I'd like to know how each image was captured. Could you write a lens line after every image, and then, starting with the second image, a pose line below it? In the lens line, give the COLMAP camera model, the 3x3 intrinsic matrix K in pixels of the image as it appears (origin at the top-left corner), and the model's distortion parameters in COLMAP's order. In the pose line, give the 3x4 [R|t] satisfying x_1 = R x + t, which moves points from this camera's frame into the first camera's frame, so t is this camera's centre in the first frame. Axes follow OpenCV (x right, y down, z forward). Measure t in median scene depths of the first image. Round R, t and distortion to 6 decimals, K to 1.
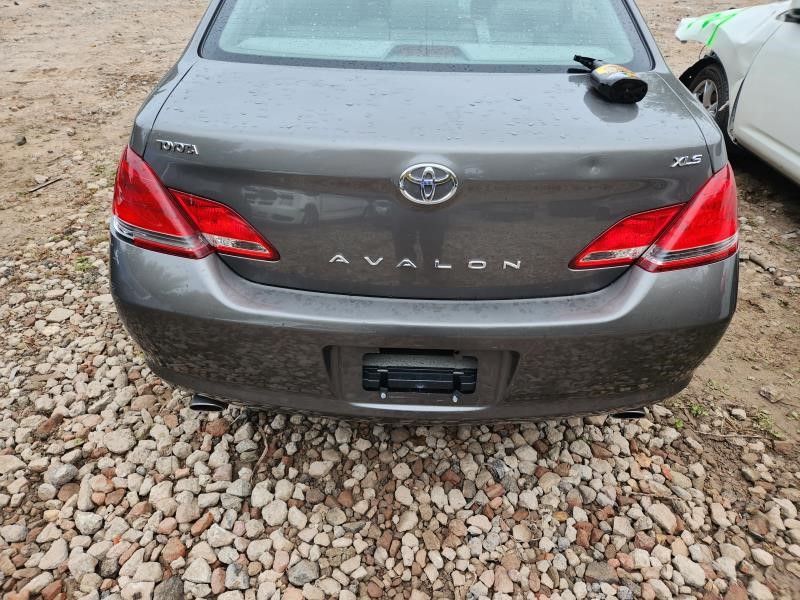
lens RADIAL K [[535.5, 0, 398.1], [0, 535.5, 307.6], [0, 0, 1]] dist [0.040845, -0.035355]
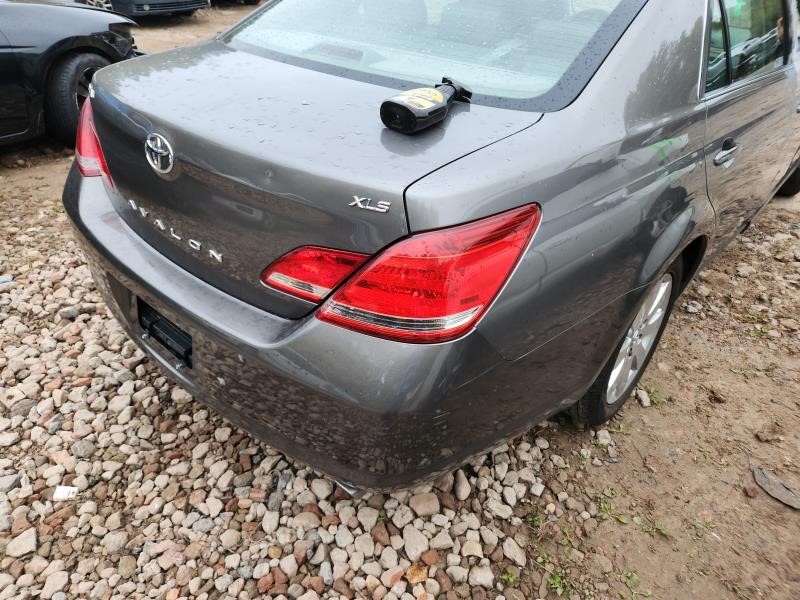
lens RADIAL K [[535.5, 0, 401.8], [0, 535.5, 297.9], [0, 0, 1]] dist [0.040845, -0.035355]
pose [[0.760921, 0.363313, -0.537590, 0.819277], [-0.395791, 0.916435, 0.059128, -0.160237], [0.514148, 0.167782, 0.841131, 0.258351]]
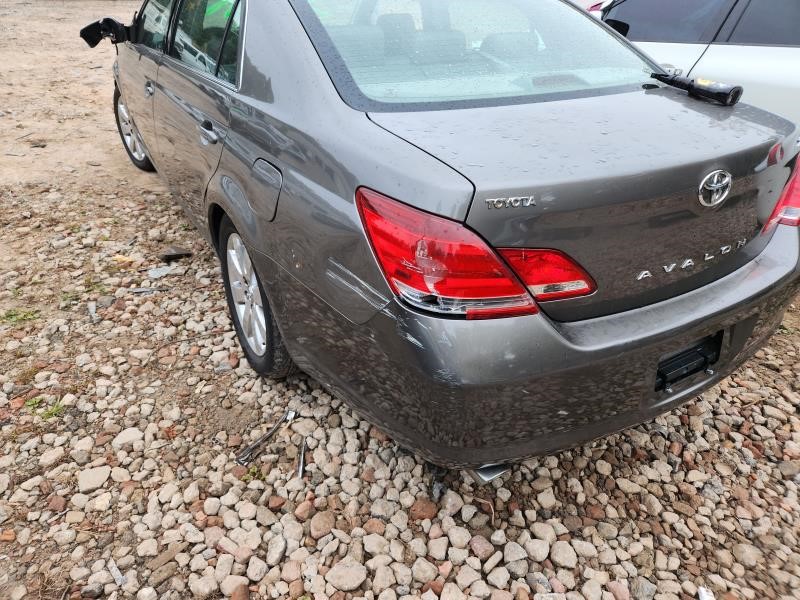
lens RADIAL K [[535.5, 0, 400.6], [0, 535.5, 292.9], [0, 0, 1]] dist [0.040845, -0.035355]
pose [[0.847193, -0.254160, 0.466547, -0.792507], [0.293728, 0.955805, -0.012681, -0.132139], [-0.442705, 0.147781, 0.884406, 0.216214]]
